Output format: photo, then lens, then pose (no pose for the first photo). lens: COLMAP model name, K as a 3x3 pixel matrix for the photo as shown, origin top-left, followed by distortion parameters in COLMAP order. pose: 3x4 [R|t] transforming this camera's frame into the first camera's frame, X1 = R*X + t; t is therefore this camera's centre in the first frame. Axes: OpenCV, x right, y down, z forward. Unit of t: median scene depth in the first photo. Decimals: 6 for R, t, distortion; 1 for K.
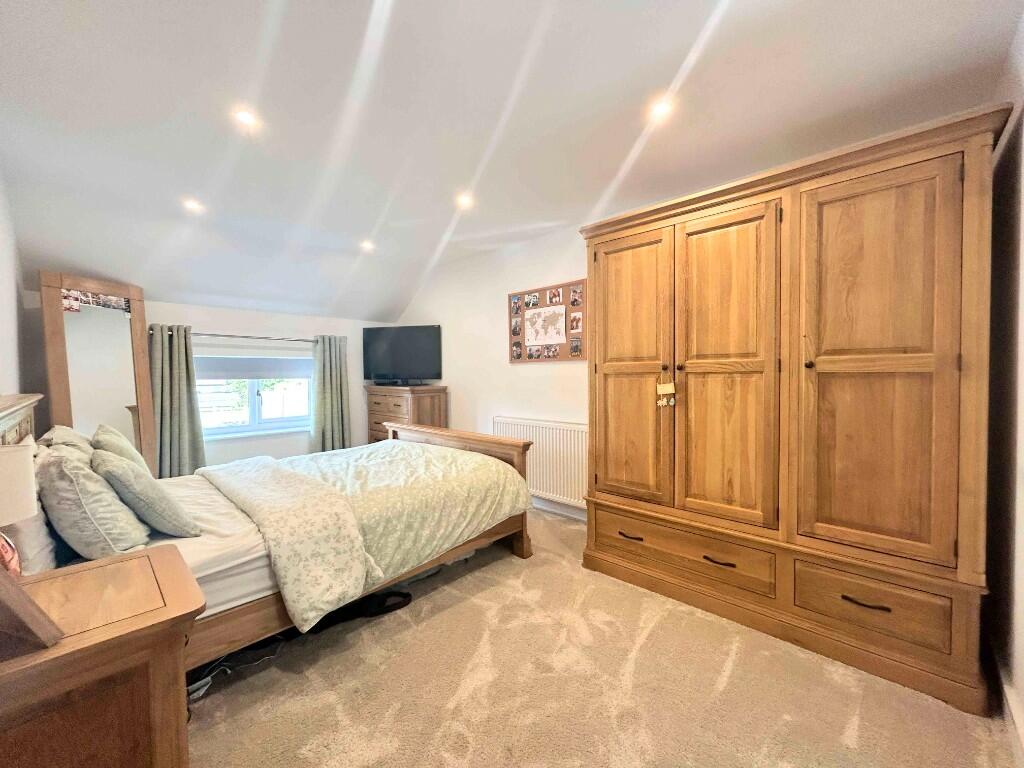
lens RADIAL K [[412.6, 0, 512.0], [0, 412.6, 384.0], [0, 0, 1]] dist [-0.002452, -0.000157]
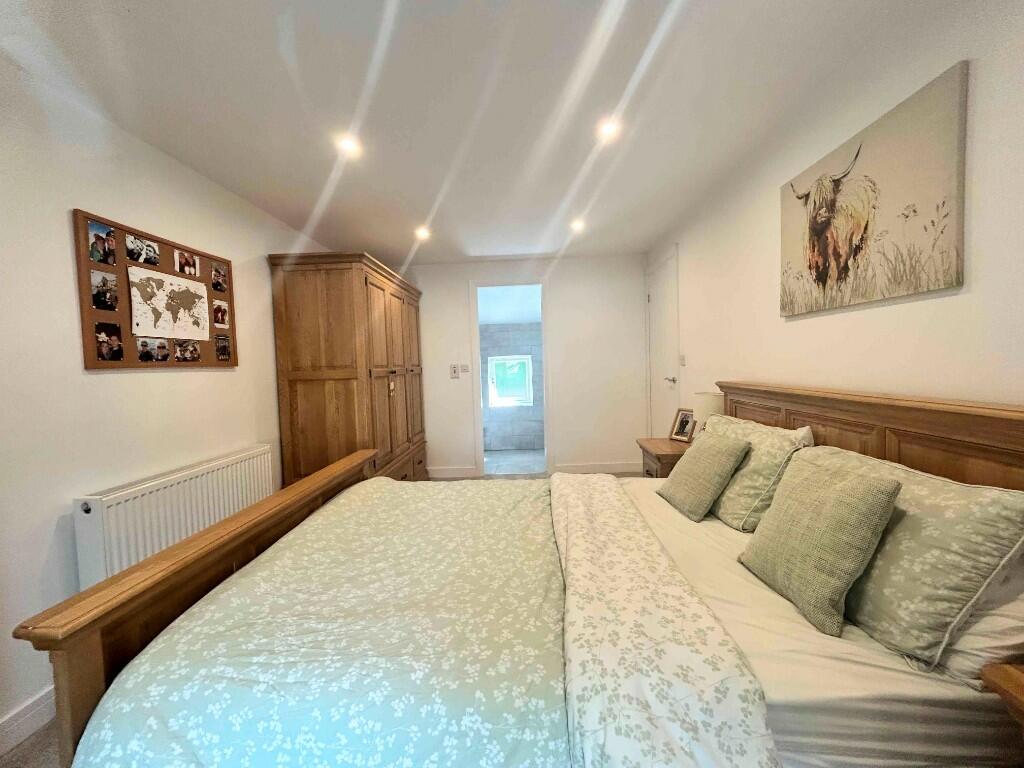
lens RADIAL K [[412.6, 0, 512.0], [0, 412.6, 384.0], [0, 0, 1]] dist [-0.002452, -0.000157]
pose [[-0.656099, -0.005637, 0.754654, -1.117141], [0.057163, 0.996728, 0.057142, -0.060002], [-0.752507, 0.080629, -0.653630, 1.683488]]
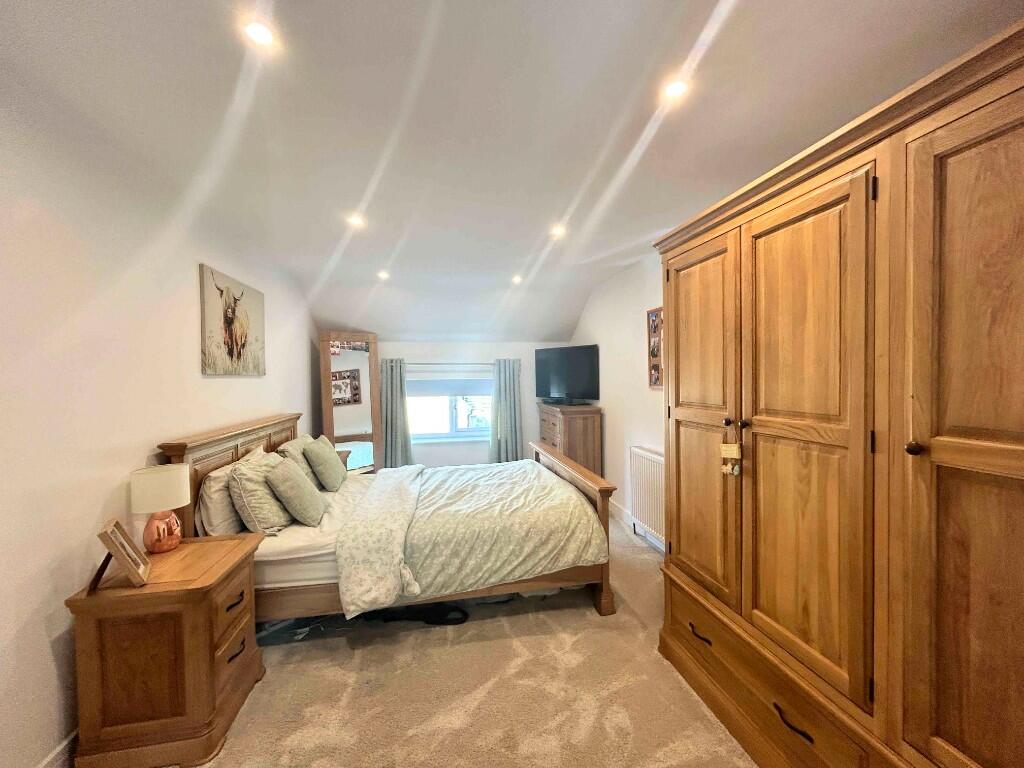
lens RADIAL K [[412.6, 0, 512.0], [0, 412.6, 384.0], [0, 0, 1]] dist [-0.002452, -0.000157]
pose [[0.813221, 0.009057, -0.581884, 0.483031], [-0.008544, 0.999957, 0.003624, -0.106877], [0.581892, 0.002024, 0.813264, 0.180166]]
